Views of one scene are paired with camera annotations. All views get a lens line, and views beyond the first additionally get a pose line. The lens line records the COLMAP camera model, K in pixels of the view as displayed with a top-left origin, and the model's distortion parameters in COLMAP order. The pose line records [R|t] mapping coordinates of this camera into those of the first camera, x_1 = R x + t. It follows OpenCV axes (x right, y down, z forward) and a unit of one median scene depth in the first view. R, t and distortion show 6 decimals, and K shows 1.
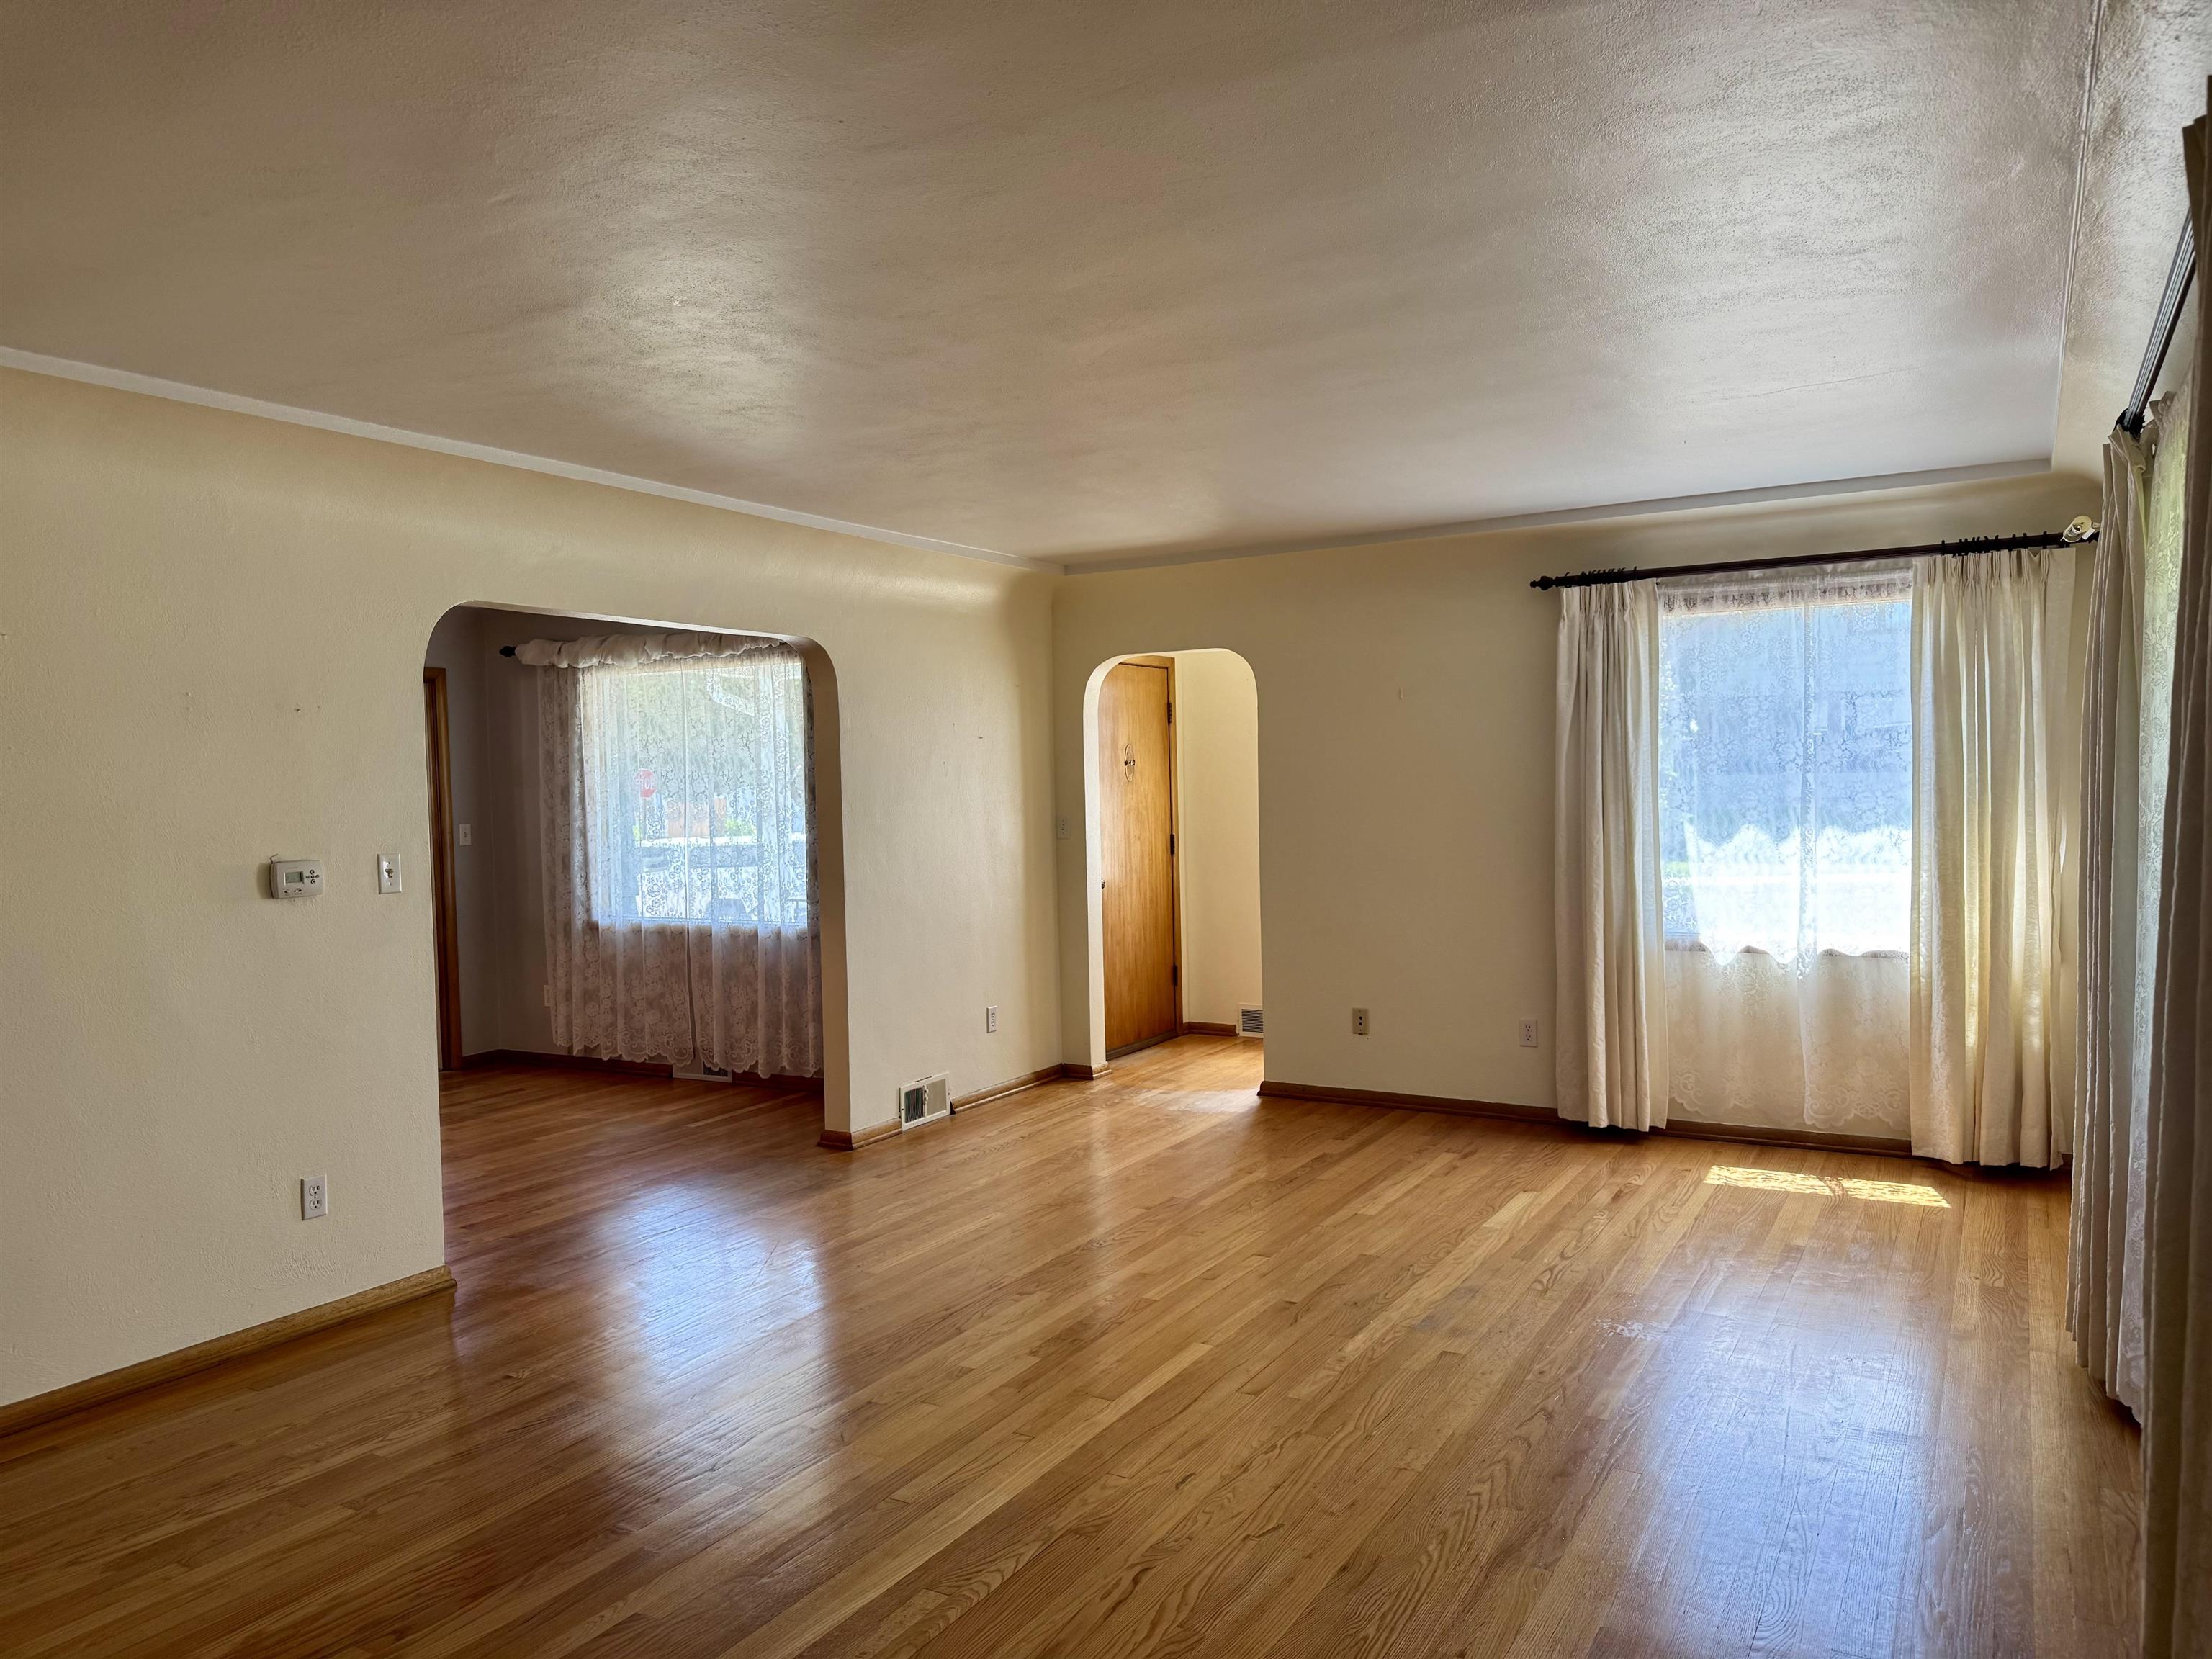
lens RADIAL K [[1547.5, 0, 1103.6], [0, 1547.5, 834.4], [0, 0, 1]] dist [0.044395, -0.061569]
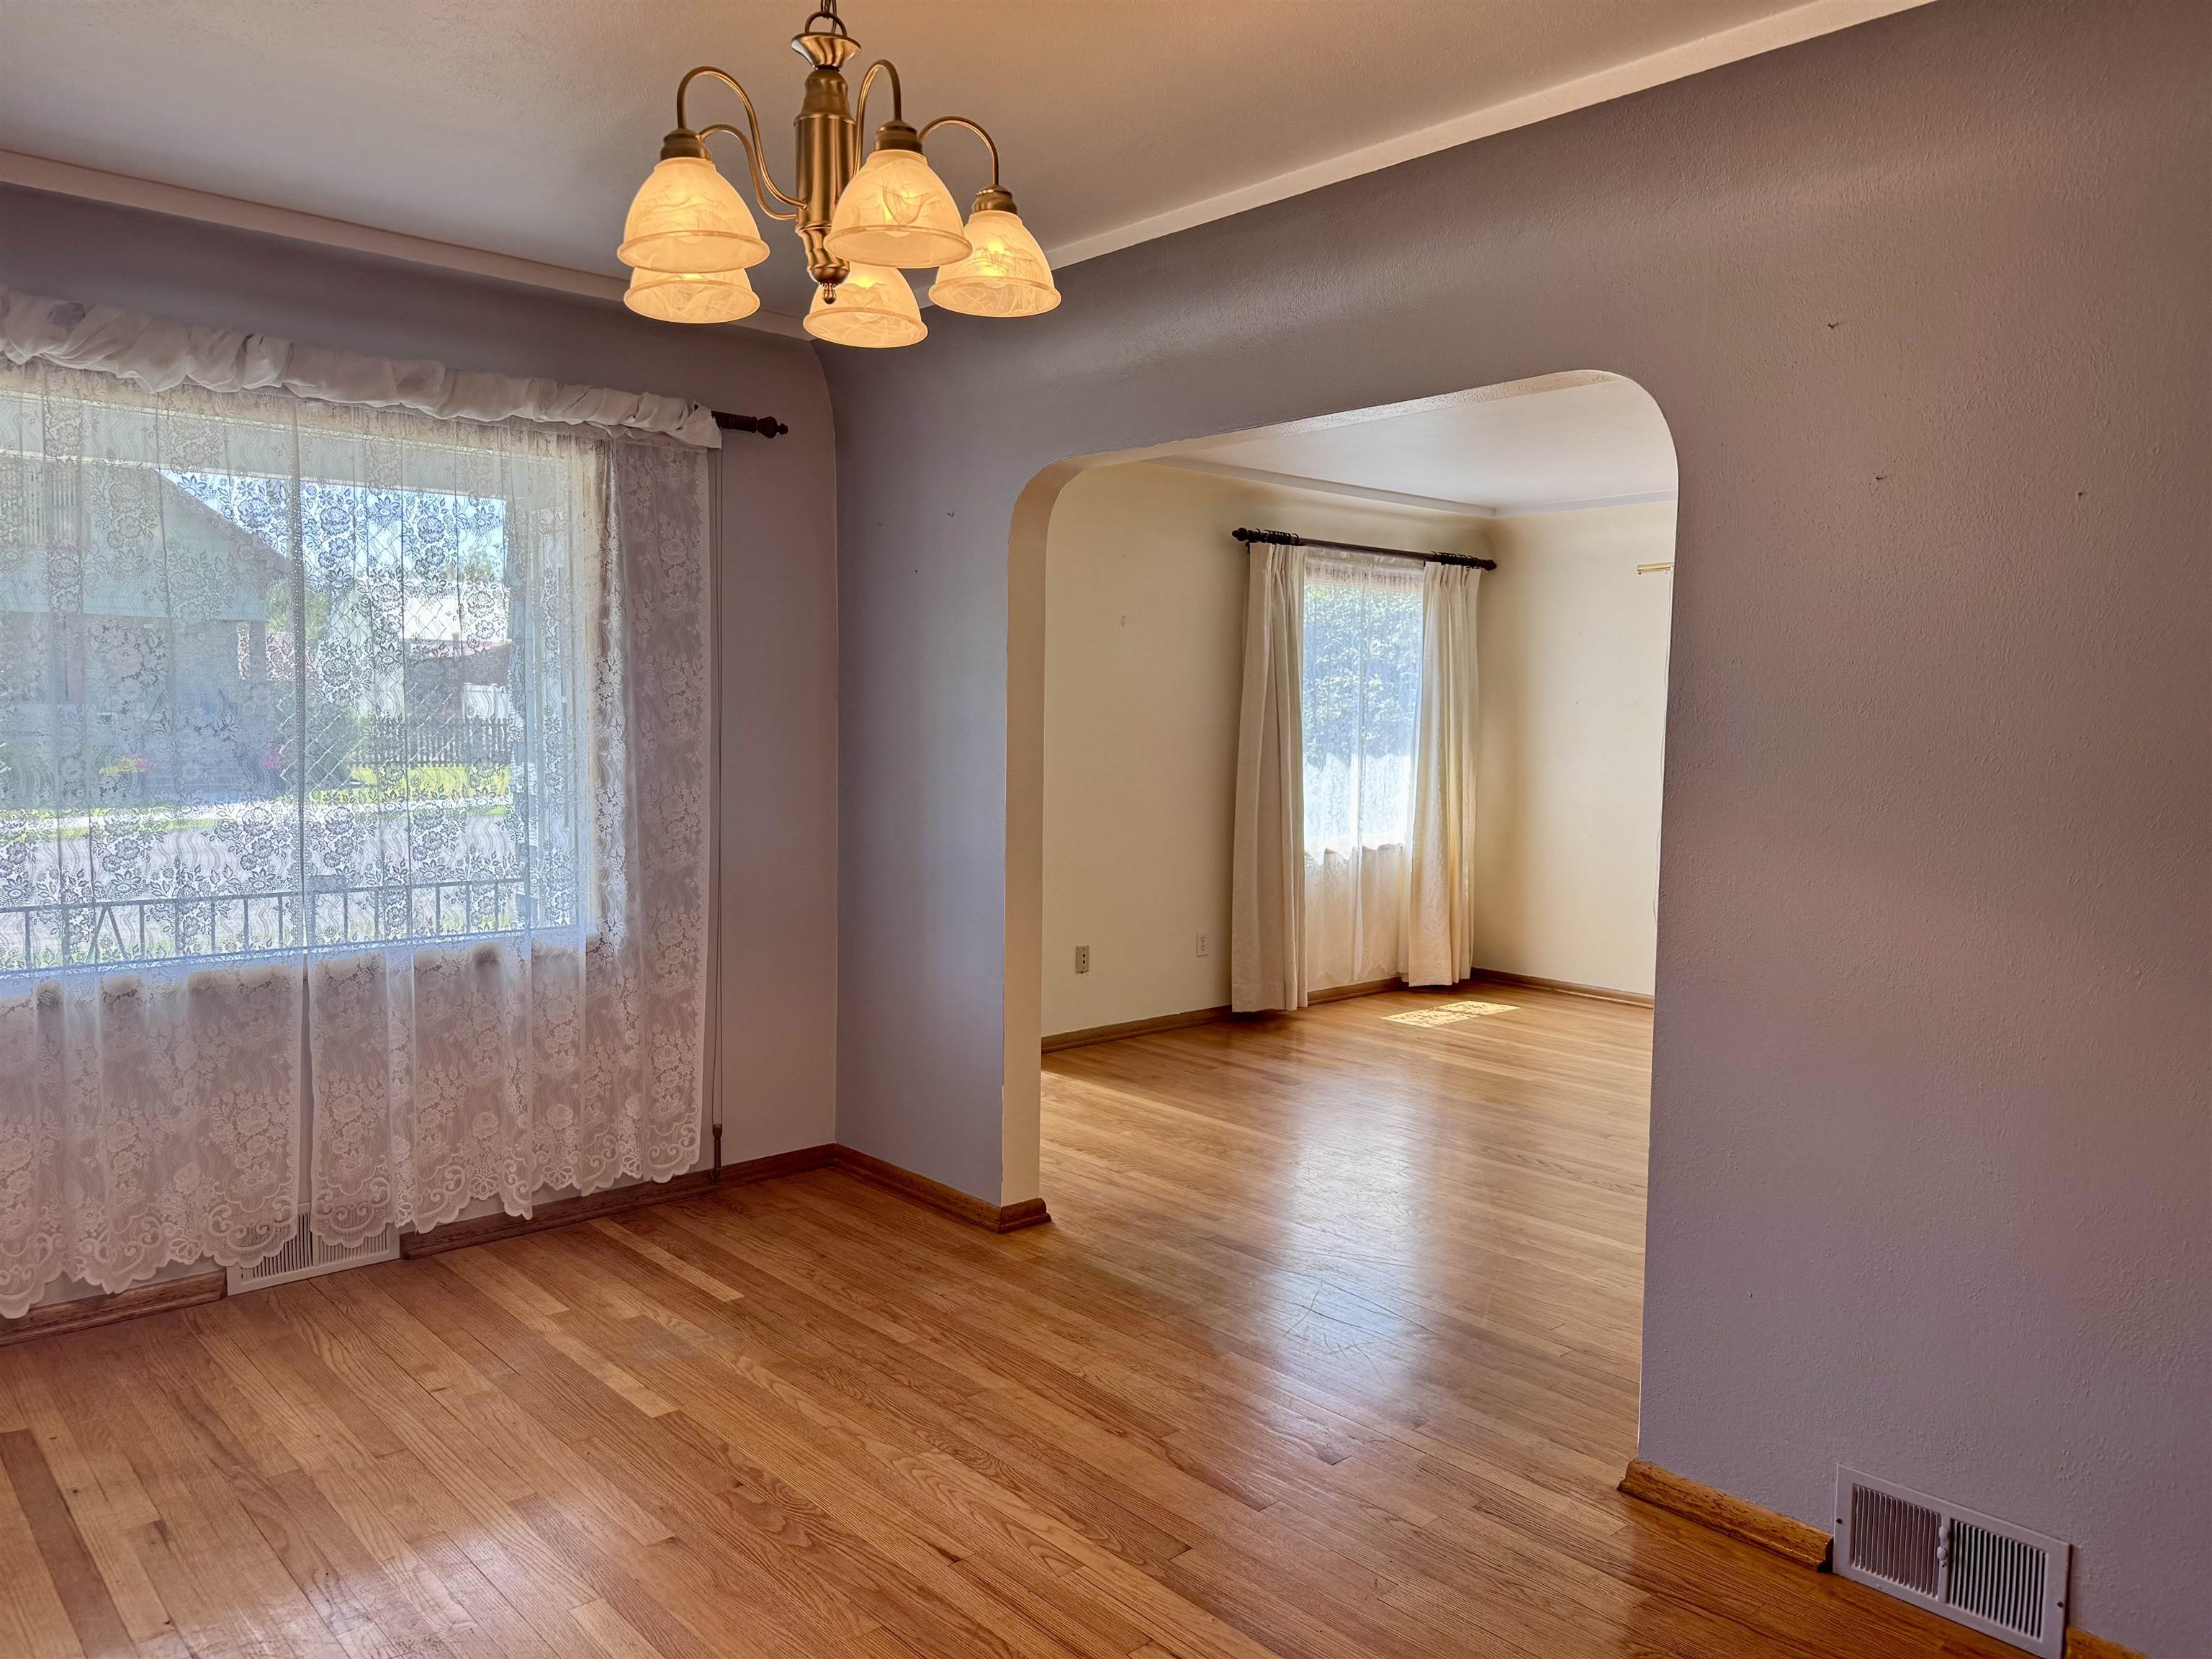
lens RADIAL K [[1547.5, 0, 1072.4], [0, 1547.5, 837.7], [0, 0, 1]] dist [0.044395, -0.061569]
pose [[0.302839, -0.044285, 0.952012, -0.855217], [0.024097, 0.998956, 0.038803, 0.008962], [-0.952737, 0.011189, 0.303590, 0.819498]]
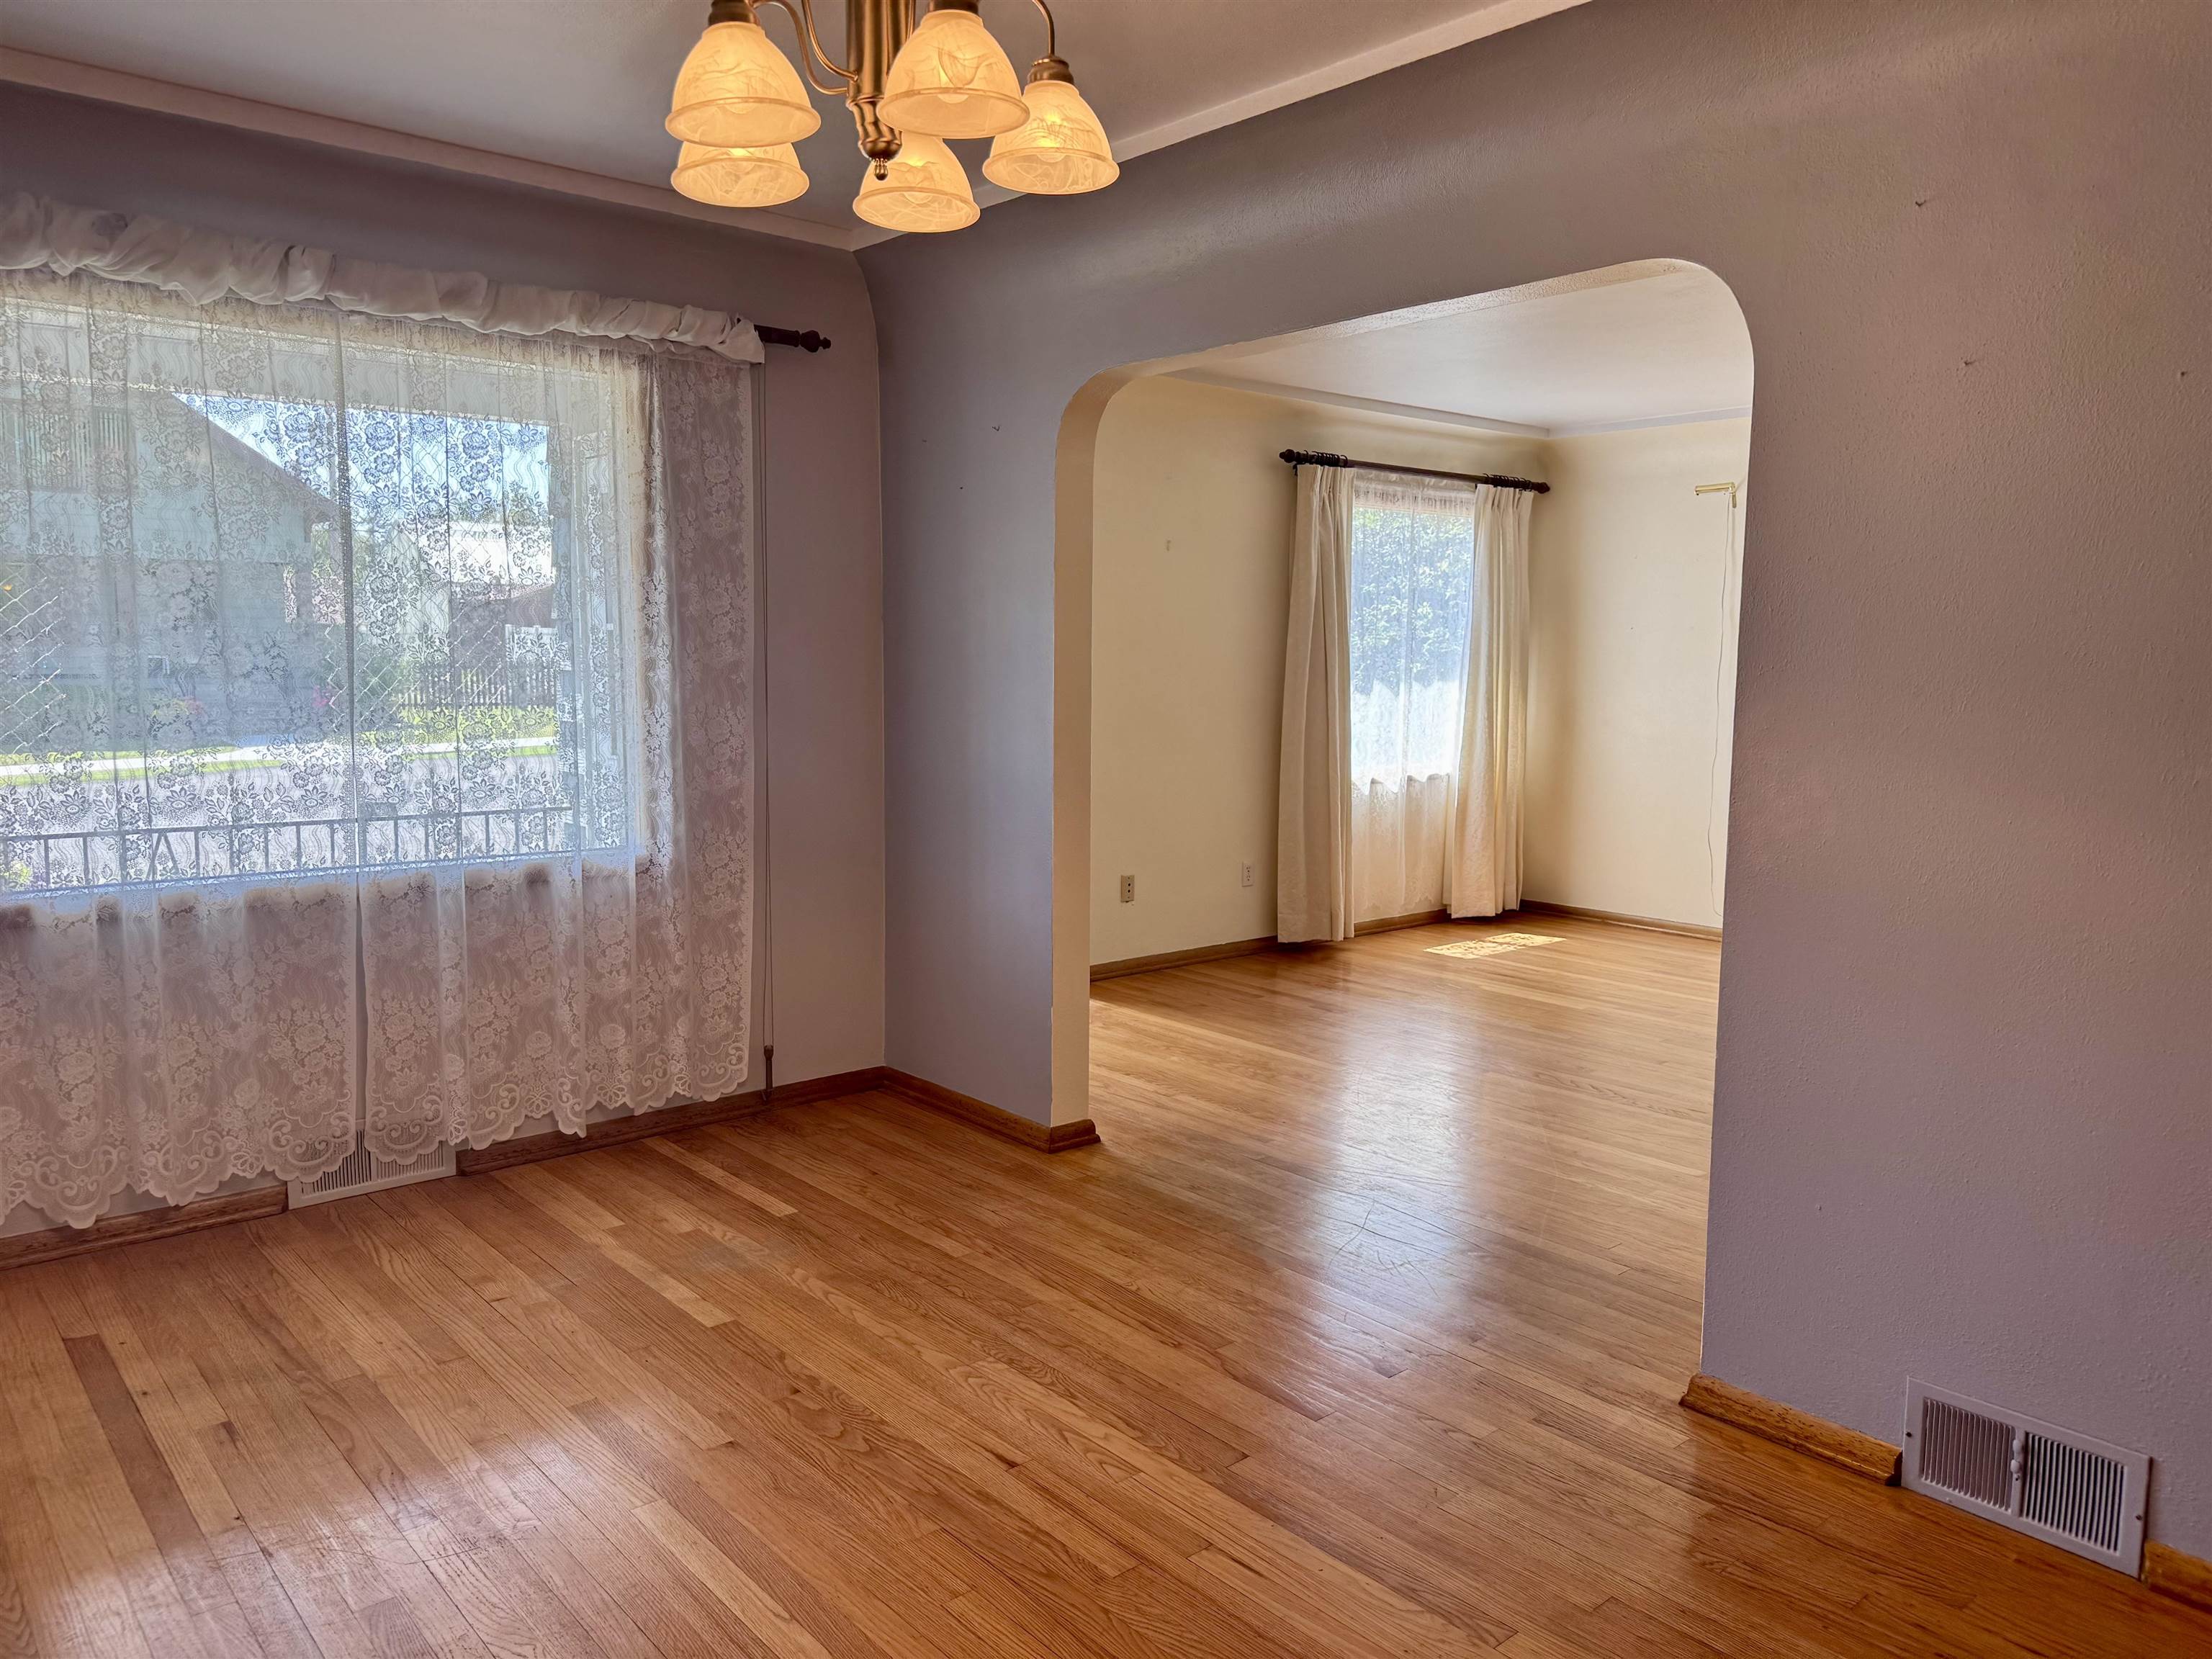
lens RADIAL K [[1547.5, 0, 1068.2], [0, 1547.5, 834.3], [0, 0, 1]] dist [0.044395, -0.061569]
pose [[0.328492, -0.077444, 0.941326, -0.850534], [0.028733, 0.996991, 0.071997, 0.020543], [-0.944070, 0.003396, 0.329729, 0.826745]]
